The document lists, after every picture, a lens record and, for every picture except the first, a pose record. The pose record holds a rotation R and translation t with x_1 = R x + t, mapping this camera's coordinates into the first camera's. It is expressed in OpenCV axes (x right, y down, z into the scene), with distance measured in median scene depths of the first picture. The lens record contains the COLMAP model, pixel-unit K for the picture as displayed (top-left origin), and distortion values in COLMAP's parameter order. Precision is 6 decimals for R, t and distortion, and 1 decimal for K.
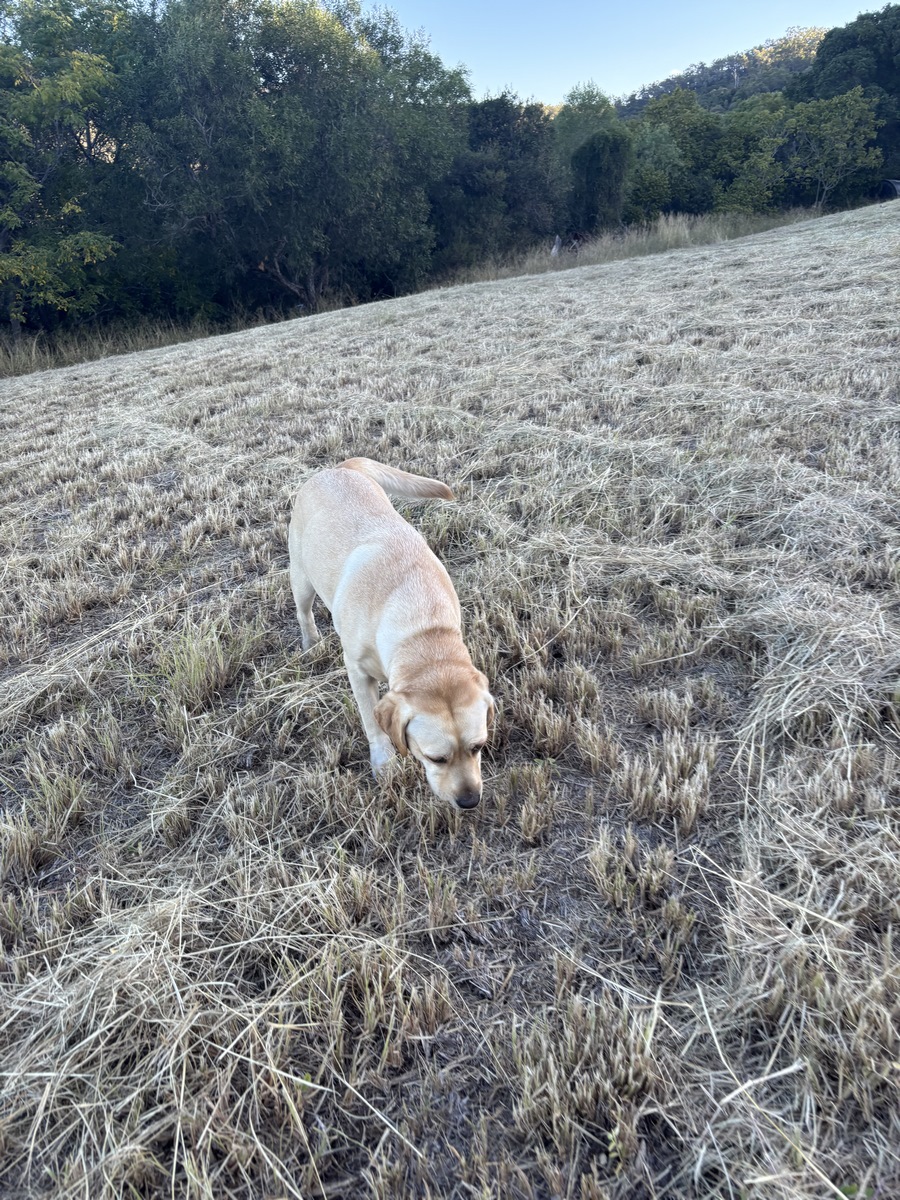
lens RADIAL K [[917.6, 0, 450.0], [0, 917.6, 600.0], [0, 0, 1]] dist [0.067872, -0.065412]
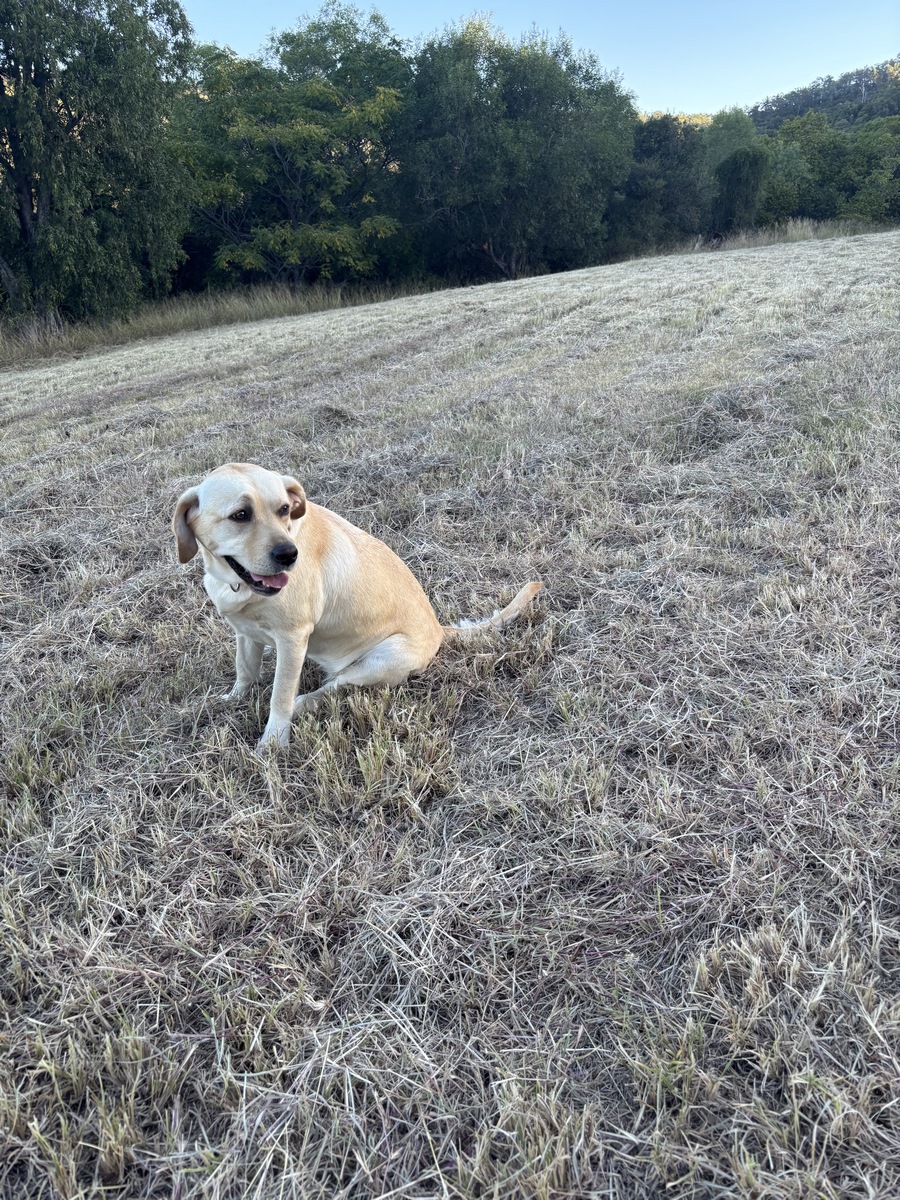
lens RADIAL K [[916.9, 0, 454.9], [0, 916.9, 600.8], [0, 0, 1]] dist [0.065138, -0.064394]
pose [[0.994207, 0.066962, -0.084075, -0.070873], [-0.067286, 0.997733, -0.001014, 0.107003], [0.083816, 0.006665, 0.996459, -0.228340]]
